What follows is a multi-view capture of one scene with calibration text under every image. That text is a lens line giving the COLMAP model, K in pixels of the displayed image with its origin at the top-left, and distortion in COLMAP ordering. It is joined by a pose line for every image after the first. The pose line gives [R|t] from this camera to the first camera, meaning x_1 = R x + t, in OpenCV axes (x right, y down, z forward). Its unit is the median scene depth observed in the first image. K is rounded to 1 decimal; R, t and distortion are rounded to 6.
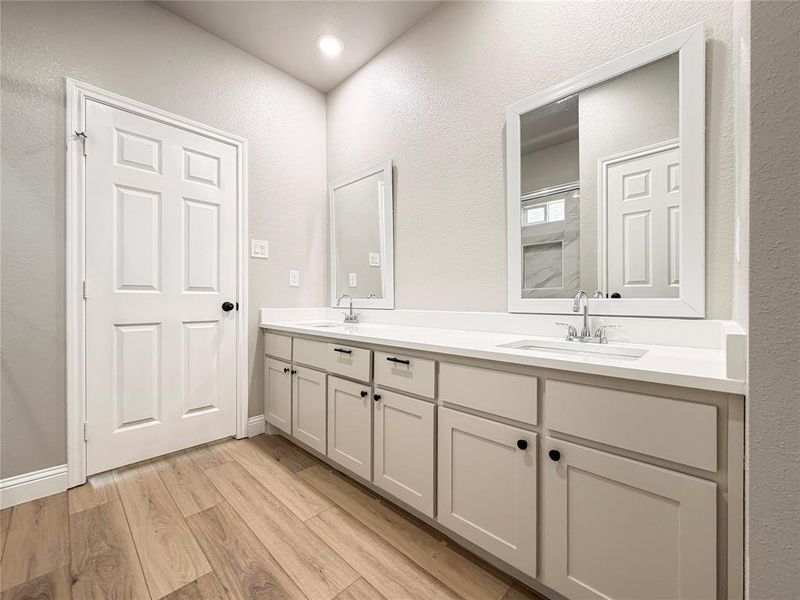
lens RADIAL K [[328.4, 0, 401.7], [0, 328.4, 295.7], [0, 0, 1]] dist [-0.001056, -0.000267]
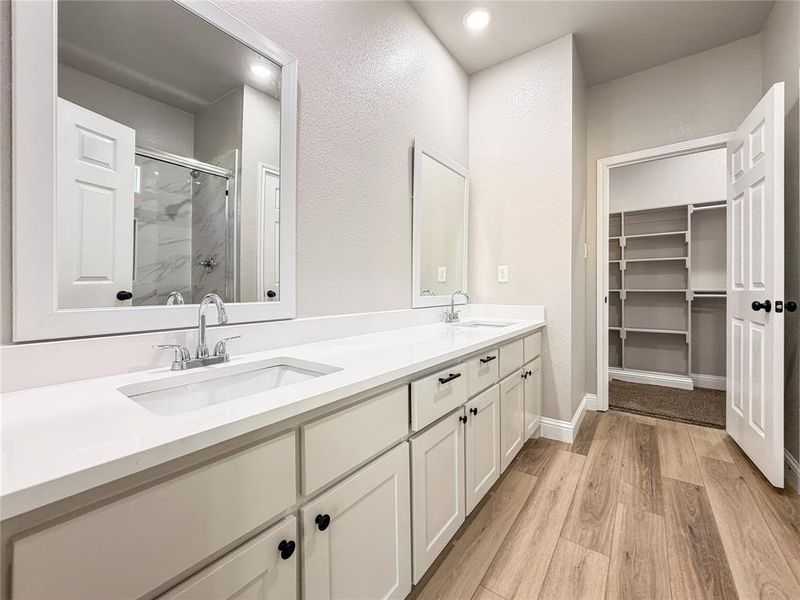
lens RADIAL K [[328.4, 0, 402.1], [0, 328.4, 293.7], [0, 0, 1]] dist [-0.001056, -0.000267]
pose [[-0.125590, -0.003738, 0.992075, -0.901788], [0.004968, 0.999978, 0.004397, -0.005255], [-0.992070, 0.005480, -0.125569, 1.275154]]
